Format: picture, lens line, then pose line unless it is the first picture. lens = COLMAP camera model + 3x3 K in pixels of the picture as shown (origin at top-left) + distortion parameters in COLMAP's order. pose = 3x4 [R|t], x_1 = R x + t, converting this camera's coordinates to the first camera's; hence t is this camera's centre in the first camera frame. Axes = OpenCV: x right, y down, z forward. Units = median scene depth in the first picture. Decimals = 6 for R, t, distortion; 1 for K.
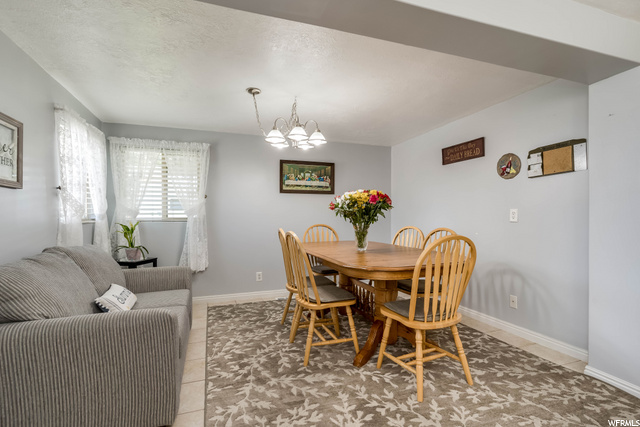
lens RADIAL K [[310.6, 0, 319.2], [0, 310.6, 216.4], [0, 0, 1]] dist [0.000506, 0.000094]
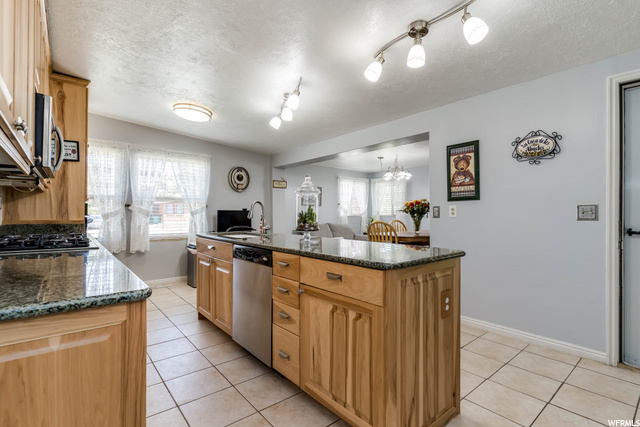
lens RADIAL K [[306.5, 0, 319.1], [0, 306.5, 212.4], [0, 0, 1]] dist [-0.001755, -0.000611]
pose [[0.340402, -0.002743, -0.940276, 1.698011], [-0.006129, 0.999968, -0.005136, 0.003907], [0.940260, 0.007511, 0.340374, -0.163483]]
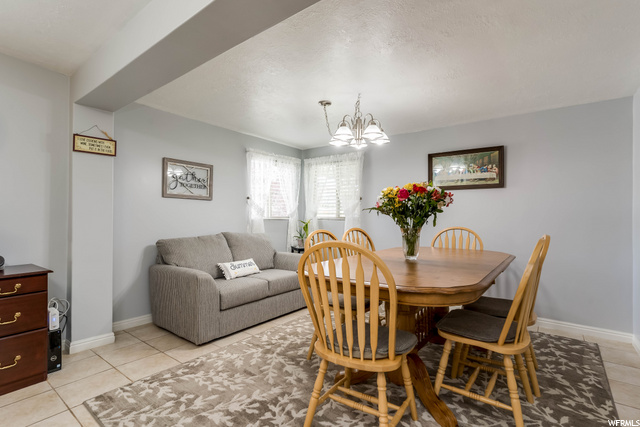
lens RADIAL K [[306.5, 0, 319.1], [0, 306.5, 212.4], [0, 0, 1]] dist [-0.001755, -0.000611]
pose [[0.542233, -0.003841, -0.840219, 0.694827], [-0.010320, 0.999884, -0.011231, 0.000799], [0.840165, 0.014761, 0.542130, 0.387553]]
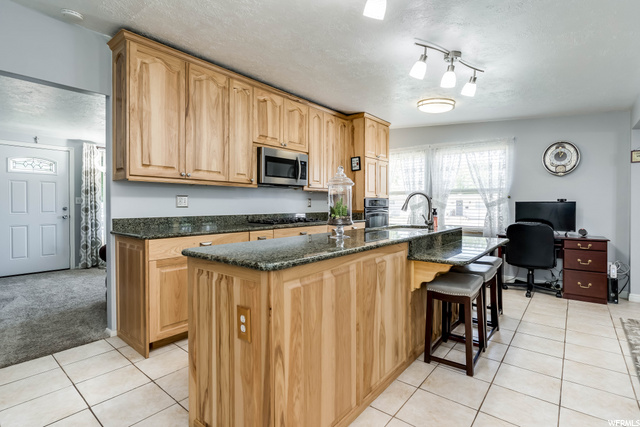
lens RADIAL K [[309.2, 0, 317.4], [0, 309.2, 205.3], [0, 0, 1]] dist [0.001114, 0.000341]
pose [[-0.862900, 0.002738, -0.505367, 1.367403], [-0.001677, 0.999964, 0.008281, -0.009018], [0.505371, 0.007993, -0.862865, 0.728413]]
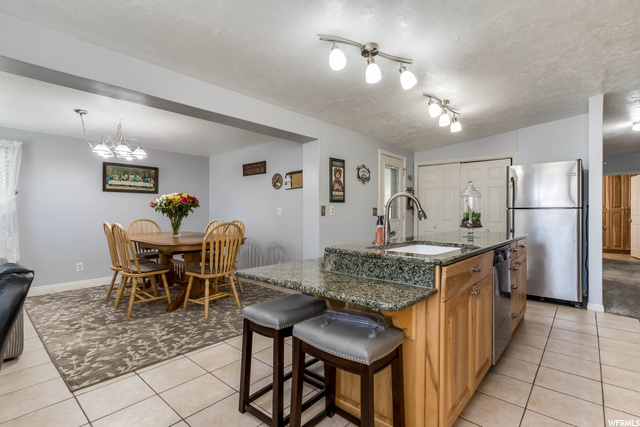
lens RADIAL K [[306.5, 0, 319.1], [0, 306.5, 212.4], [0, 0, 1]] dist [-0.001755, -0.000611]
pose [[0.873872, 0.002308, 0.486151, 0.029046], [-0.001533, 0.999997, -0.001993, 0.002751], [-0.486154, 0.000996, 0.873872, -0.536356]]
